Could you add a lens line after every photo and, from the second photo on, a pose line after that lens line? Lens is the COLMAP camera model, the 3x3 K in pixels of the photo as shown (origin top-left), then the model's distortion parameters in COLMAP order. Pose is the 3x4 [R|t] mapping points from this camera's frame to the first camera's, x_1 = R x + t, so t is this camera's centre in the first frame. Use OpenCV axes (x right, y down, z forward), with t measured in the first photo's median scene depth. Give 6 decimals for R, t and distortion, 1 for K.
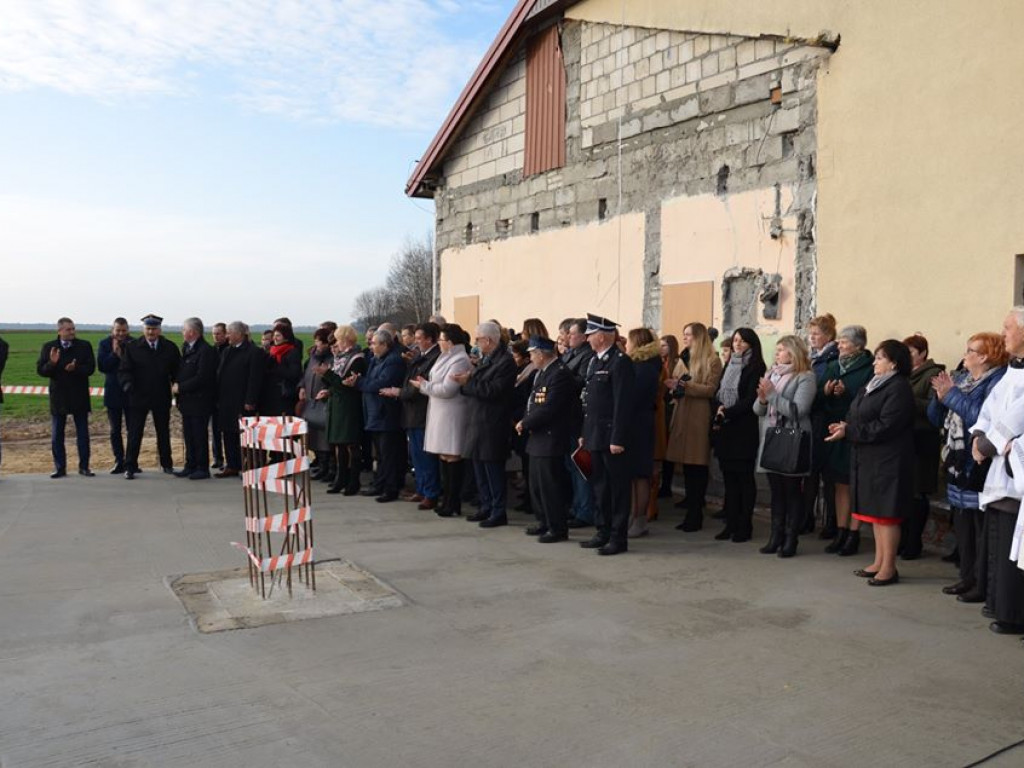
lens RADIAL K [[963.3, 0, 514.1], [0, 963.3, 379.7], [0, 0, 1]] dist [-0.061715, 0.000000]
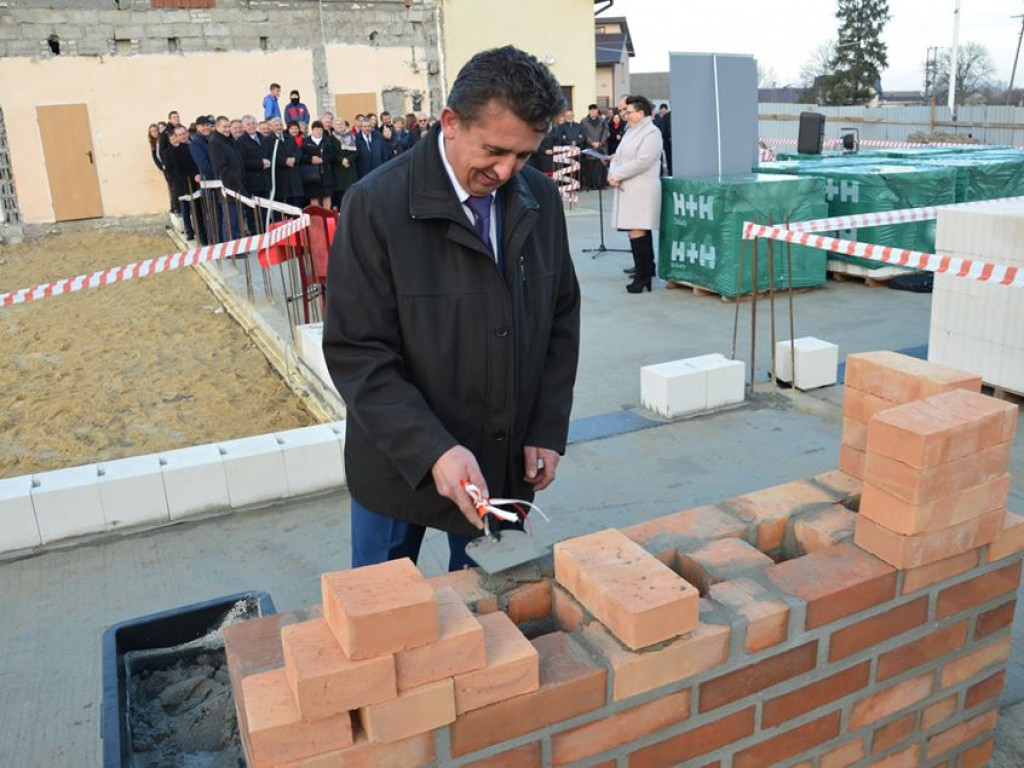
lens RADIAL K [[899.7, 0, 528.2], [0, 899.7, 382.5], [0, 0, 1]] dist [-0.136606, 0.085867]
pose [[0.005164, -0.292350, 0.956297, -1.680953], [0.081815, 0.953228, 0.290970, -0.039423], [-0.996634, 0.076737, 0.028841, 0.695465]]
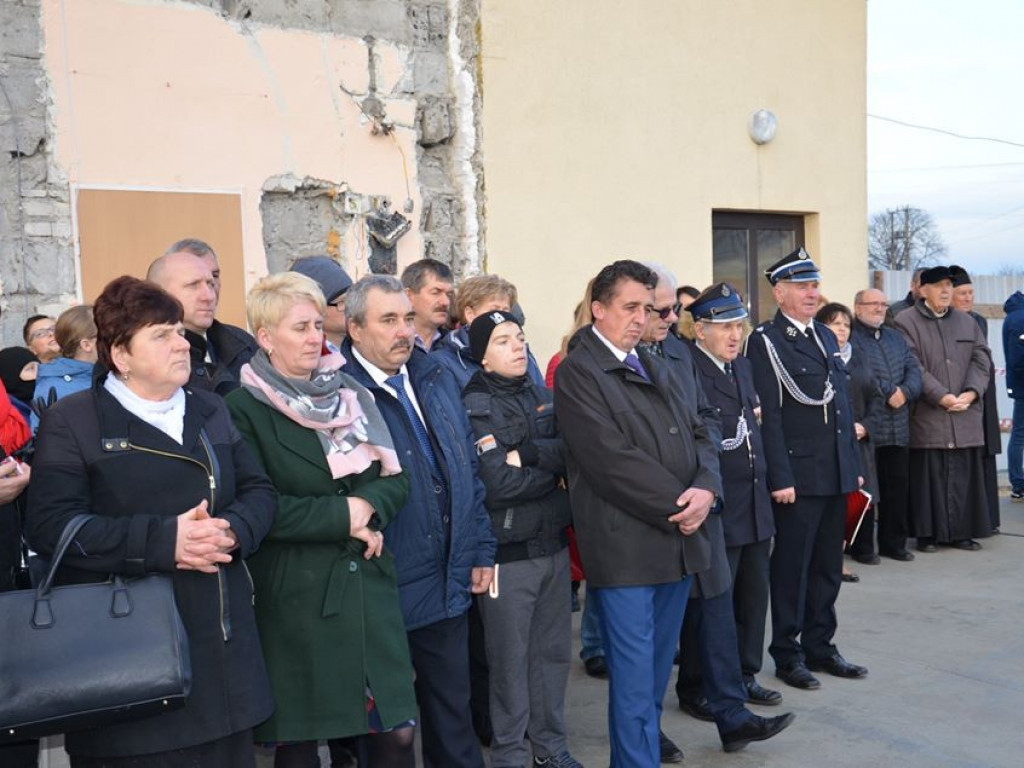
lens RADIAL K [[1391.0, 0, 504.4], [0, 1391.0, 379.4], [0, 0, 1]] dist [0.050272, 0.000000]
pose [[-0.217023, -0.049409, 0.974915, -0.519963], [0.062077, 0.995998, 0.064297, -0.047274], [-0.974191, 0.074474, -0.213087, 1.038060]]
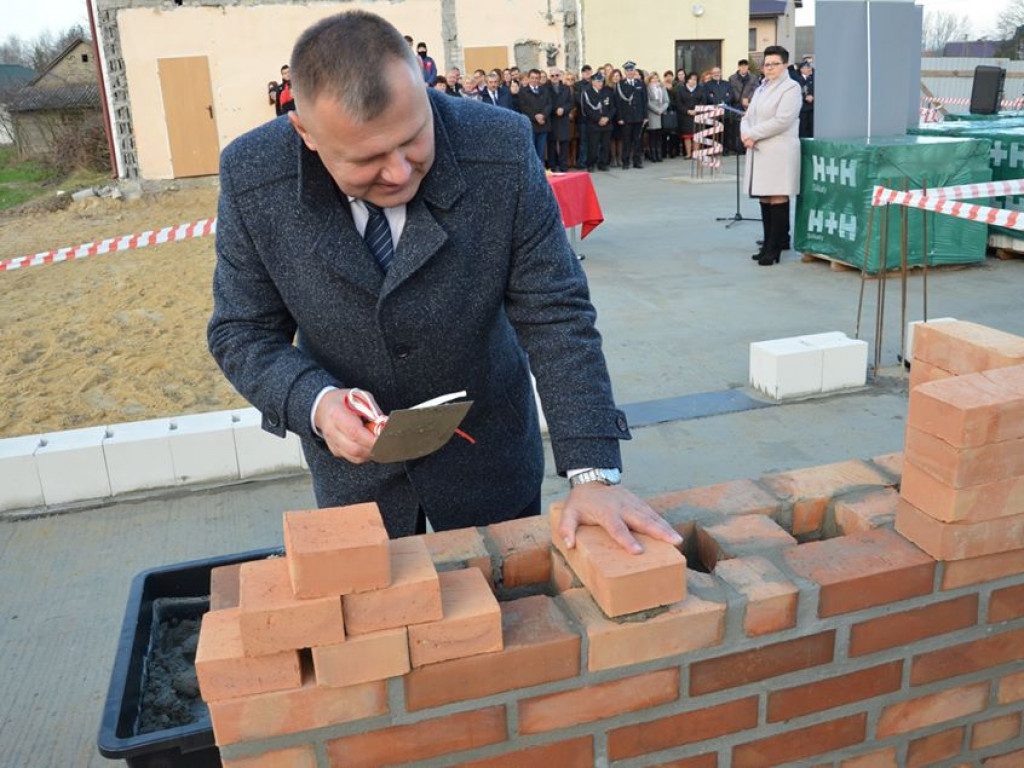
lens RADIAL K [[963.3, 0, 529.5], [0, 963.3, 376.0], [0, 0, 1]] dist [-0.061715, 0.000000]
pose [[0.157322, -0.302554, 0.940059, -1.684366], [0.085196, 0.952522, 0.292307, -0.034139], [-0.983865, 0.034103, 0.175629, 0.671887]]
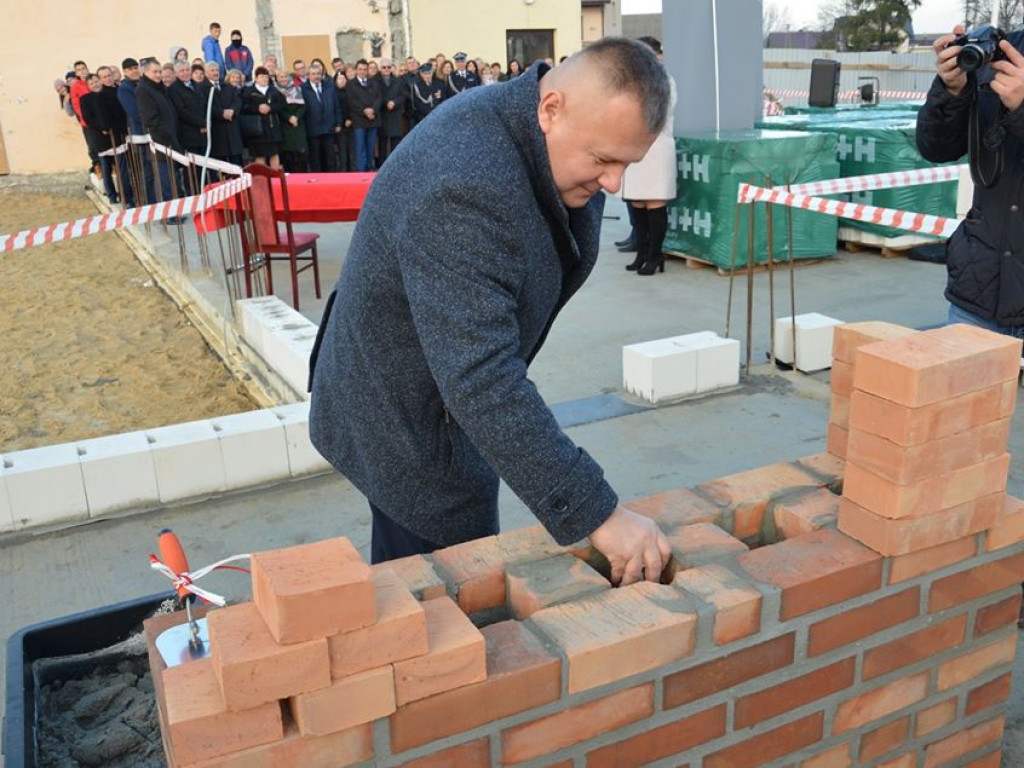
lens RADIAL K [[1019.1, 0, 526.6], [0, 1019.1, 377.8], [0, 0, 1]] dist [-0.042589, 0.000000]
pose [[-0.014002, -0.300625, 0.953640, -1.689756], [0.075709, 0.950677, 0.300802, -0.038857], [-0.997032, 0.076411, 0.009449, 0.691107]]
